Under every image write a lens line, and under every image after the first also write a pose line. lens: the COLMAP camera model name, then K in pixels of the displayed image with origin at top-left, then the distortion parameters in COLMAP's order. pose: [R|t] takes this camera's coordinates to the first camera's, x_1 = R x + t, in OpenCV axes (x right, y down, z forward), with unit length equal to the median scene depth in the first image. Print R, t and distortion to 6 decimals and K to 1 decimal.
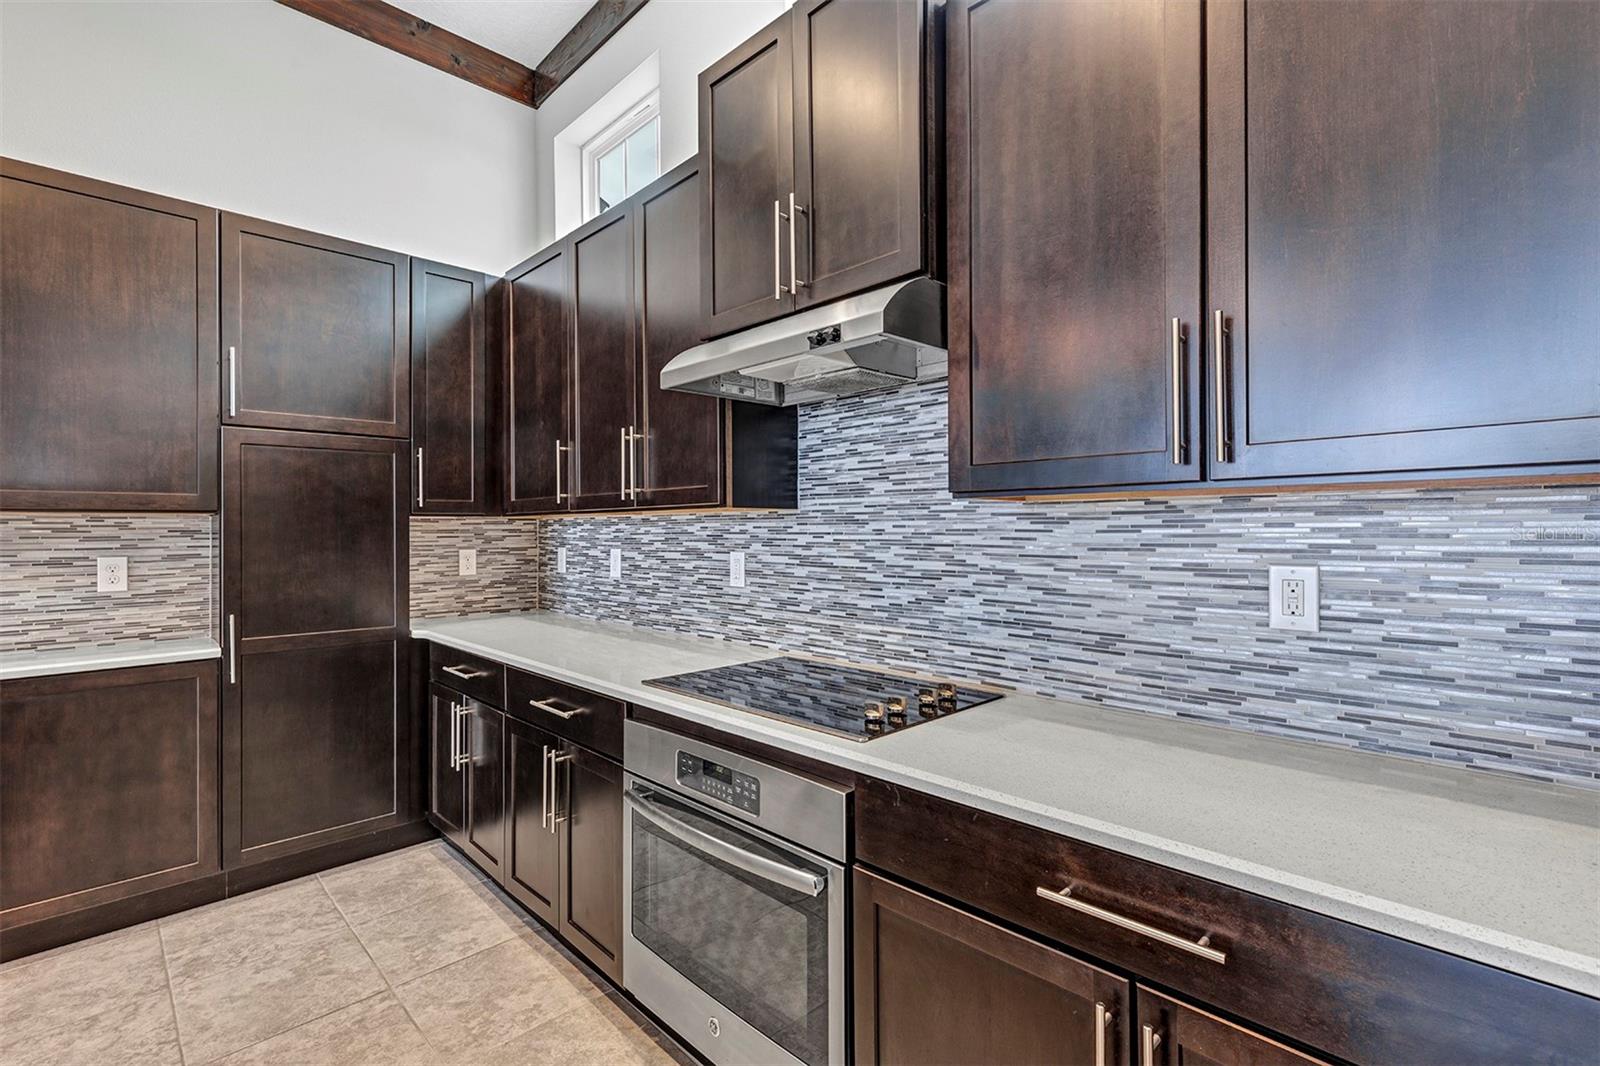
lens RADIAL K [[727.2, 0, 791.5], [0, 727.2, 528.9], [0, 0, 1]] dist [0.004534, -0.000109]
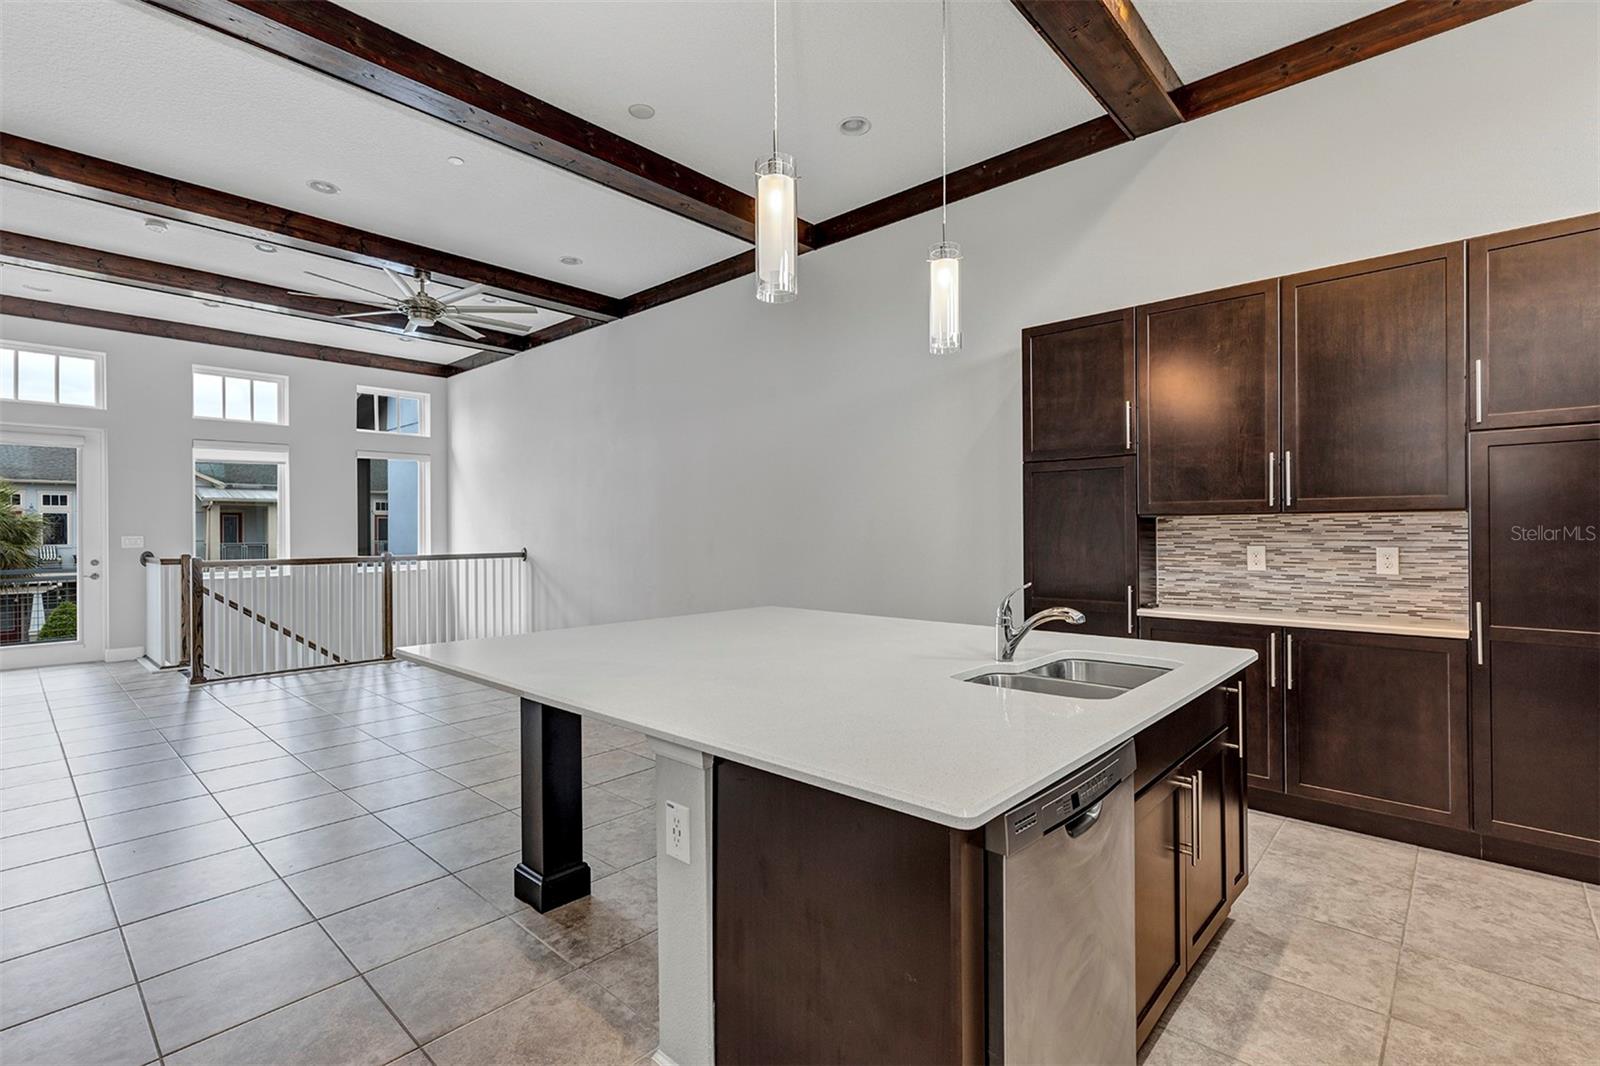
lens RADIAL K [[727.2, 0, 796.0], [0, 727.2, 526.1], [0, 0, 1]] dist [0.004534, -0.000109]
pose [[0.057338, -0.001697, -0.998353, 0.282979], [0.007130, 0.999974, -0.001290, -0.003790], [0.998329, -0.007044, 0.057348, -0.098912]]
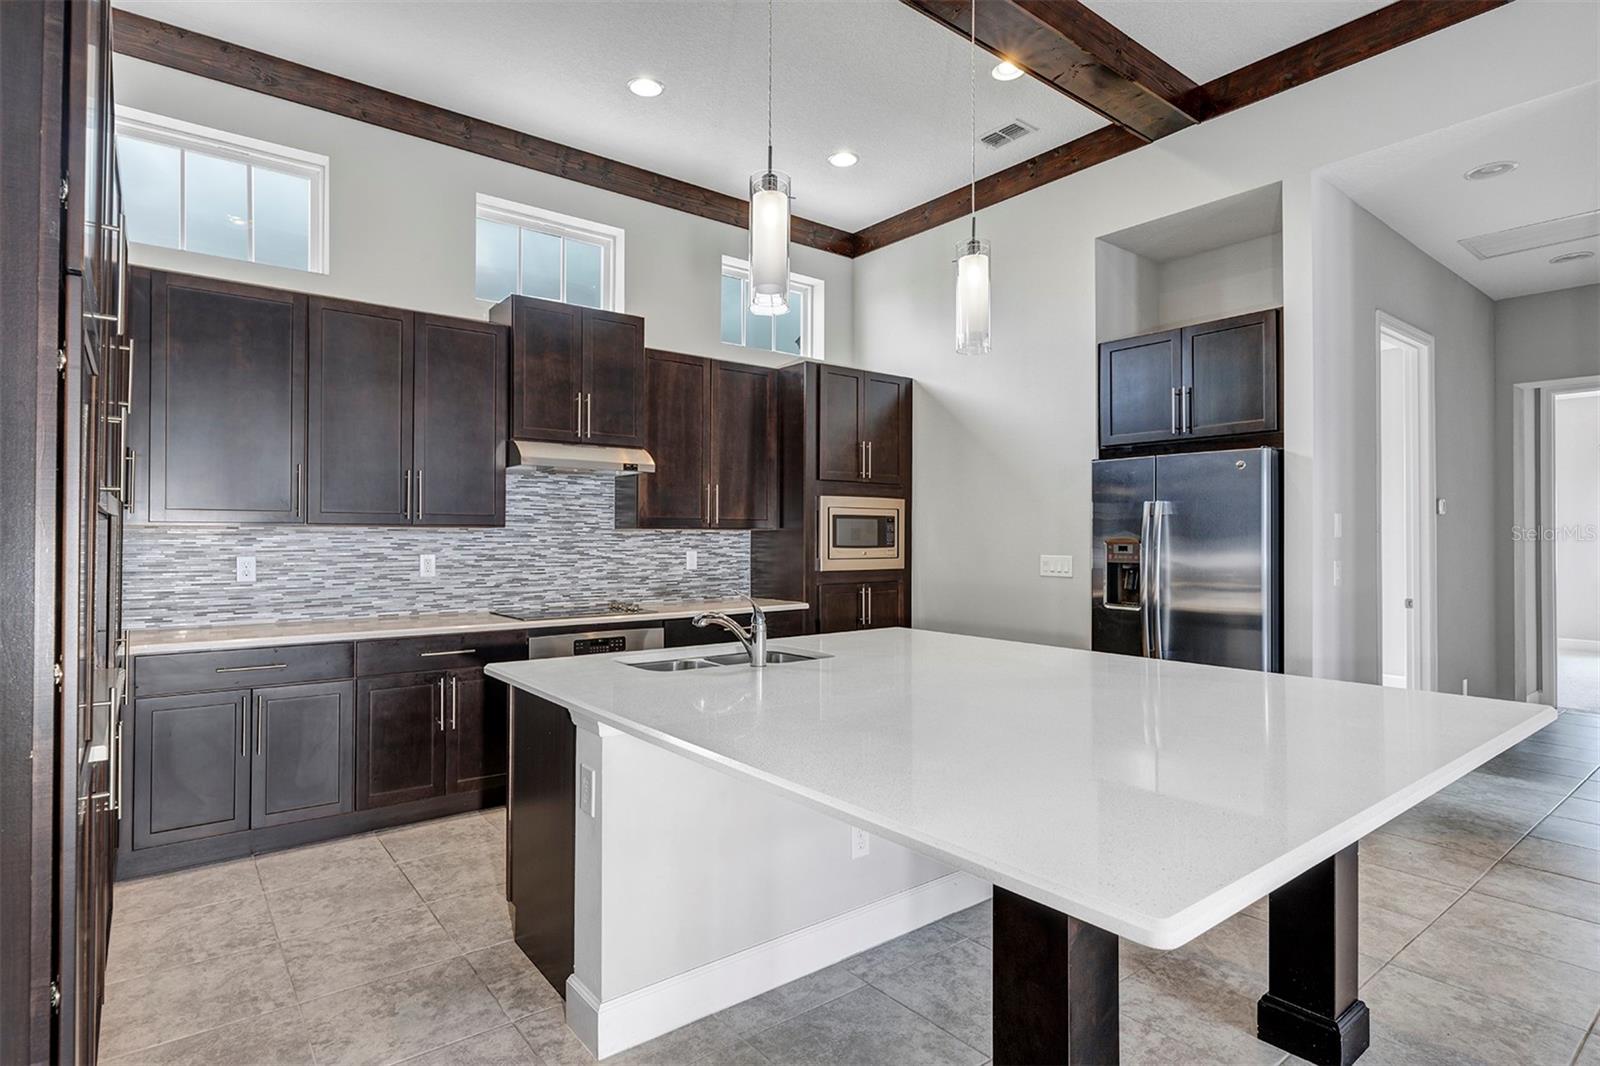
lens RADIAL K [[818.6, 0, 797.1], [0, 818.6, 527.8], [0, 0, 1]] dist [-0.000539, -0.001766]
pose [[0.101476, 0.018376, 0.994668, -1.710296], [-0.002720, 0.999831, -0.018194, 0.005520], [-0.994834, -0.000859, 0.101508, 0.056755]]
